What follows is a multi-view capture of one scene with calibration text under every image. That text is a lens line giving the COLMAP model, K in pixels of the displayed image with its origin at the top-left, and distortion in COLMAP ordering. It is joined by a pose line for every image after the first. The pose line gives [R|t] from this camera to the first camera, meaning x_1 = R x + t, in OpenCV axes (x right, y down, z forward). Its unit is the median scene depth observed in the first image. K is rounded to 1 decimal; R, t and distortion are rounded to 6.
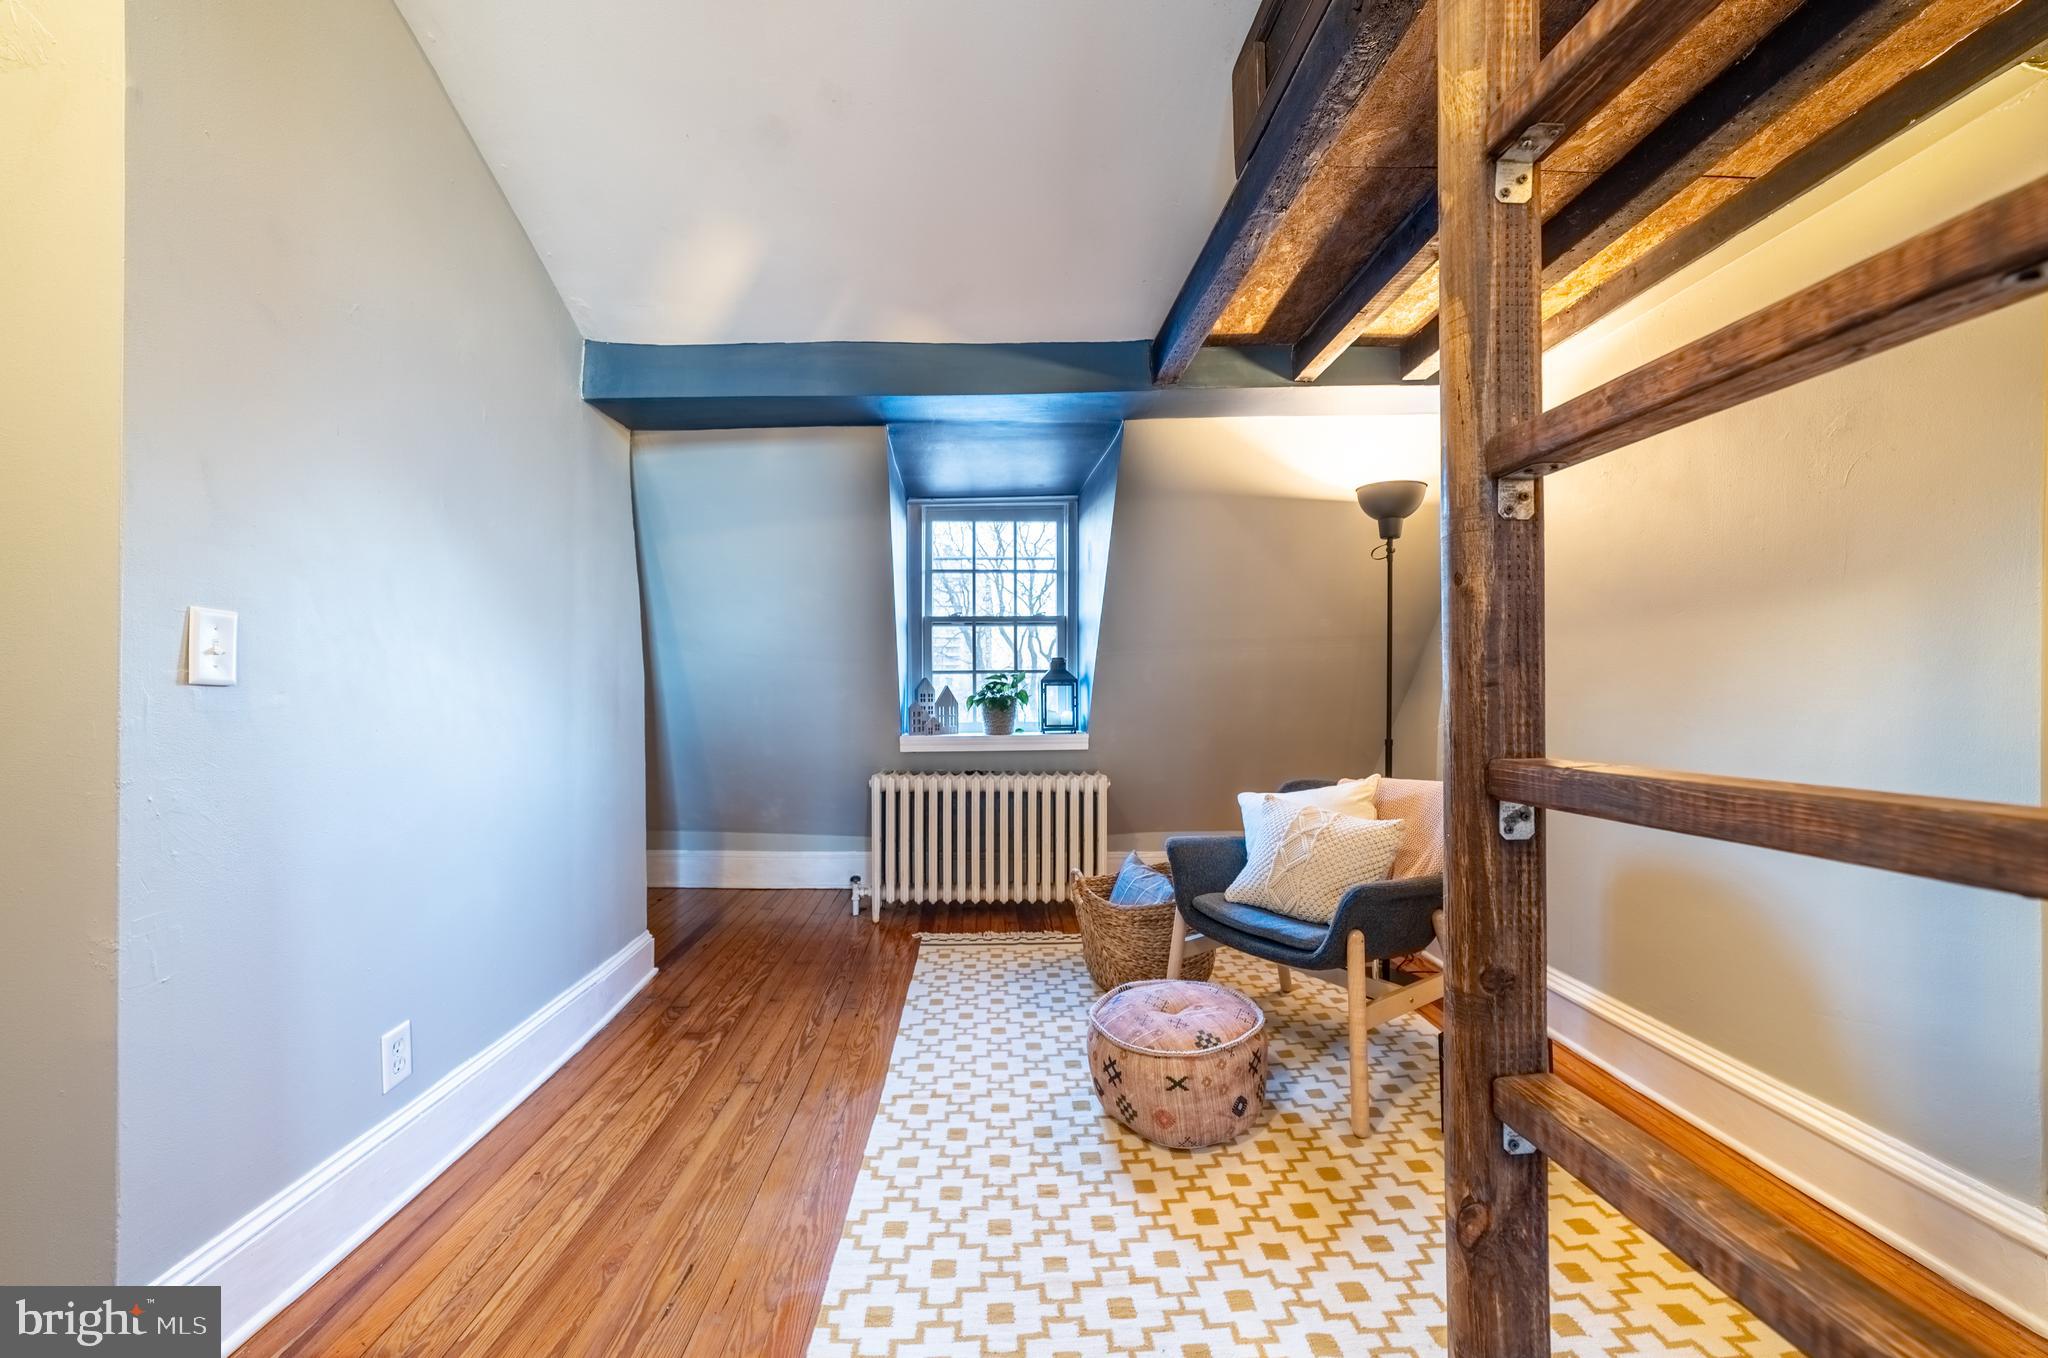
lens RADIAL K [[799.3, 0, 1019.7], [0, 799.3, 684.3], [0, 0, 1]] dist [-0.026885, 0.010118]
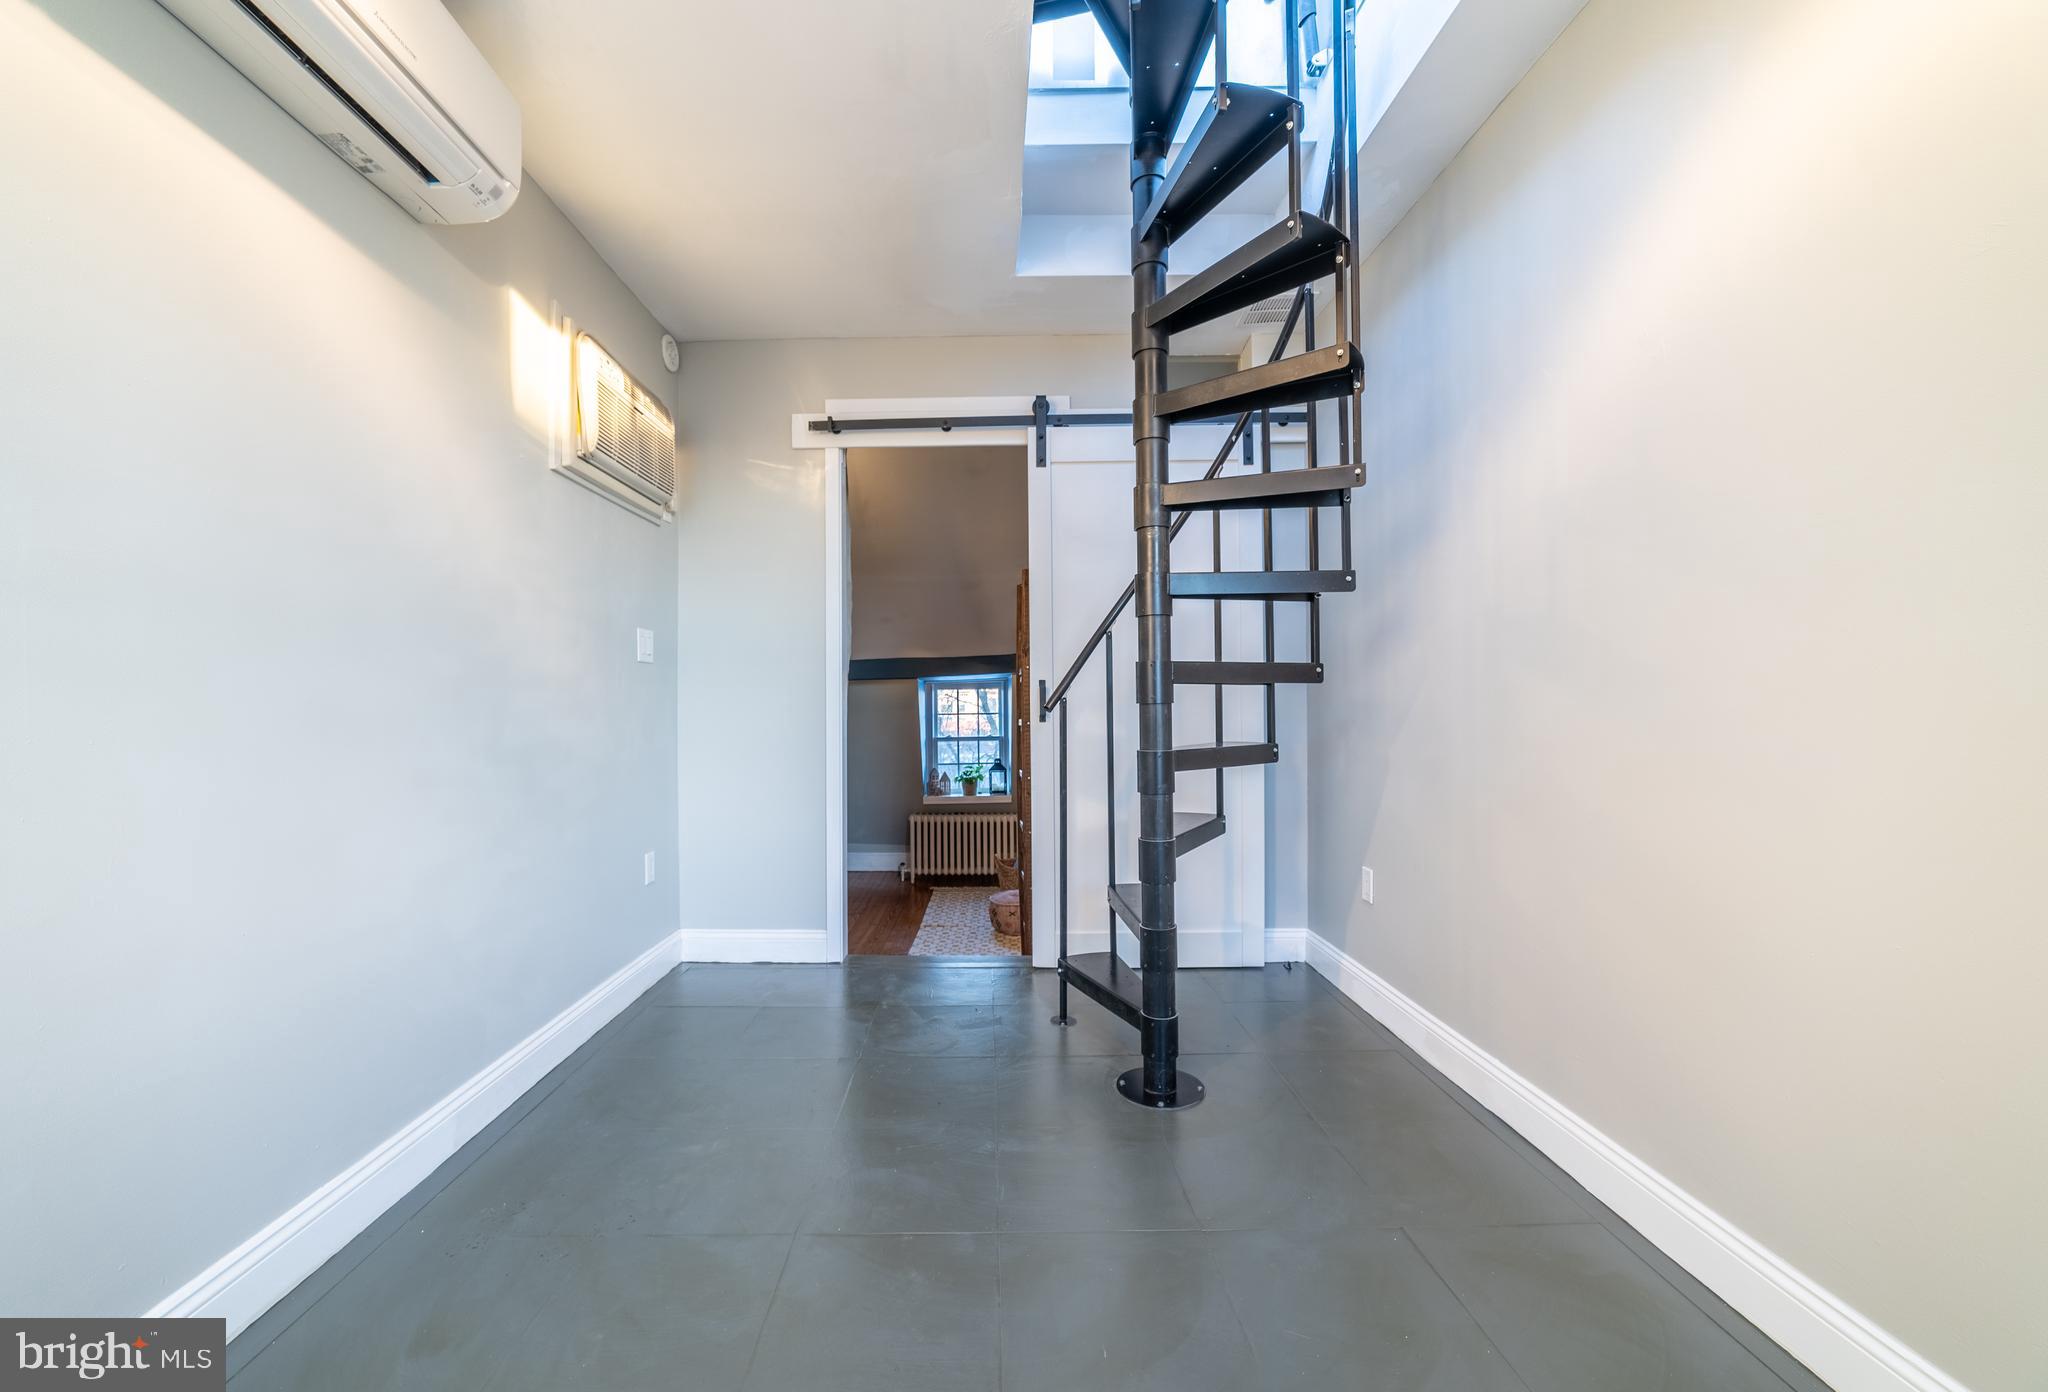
lens RADIAL K [[795.2, 0, 998.3], [0, 795.2, 699.7], [0, 0, 1]] dist [-0.026571, 0.008847]
pose [[0.999100, -0.012014, -0.040687, 0.140567], [0.011422, 0.999826, -0.014760, -0.160975], [0.040857, 0.014282, 0.999063, -1.116648]]
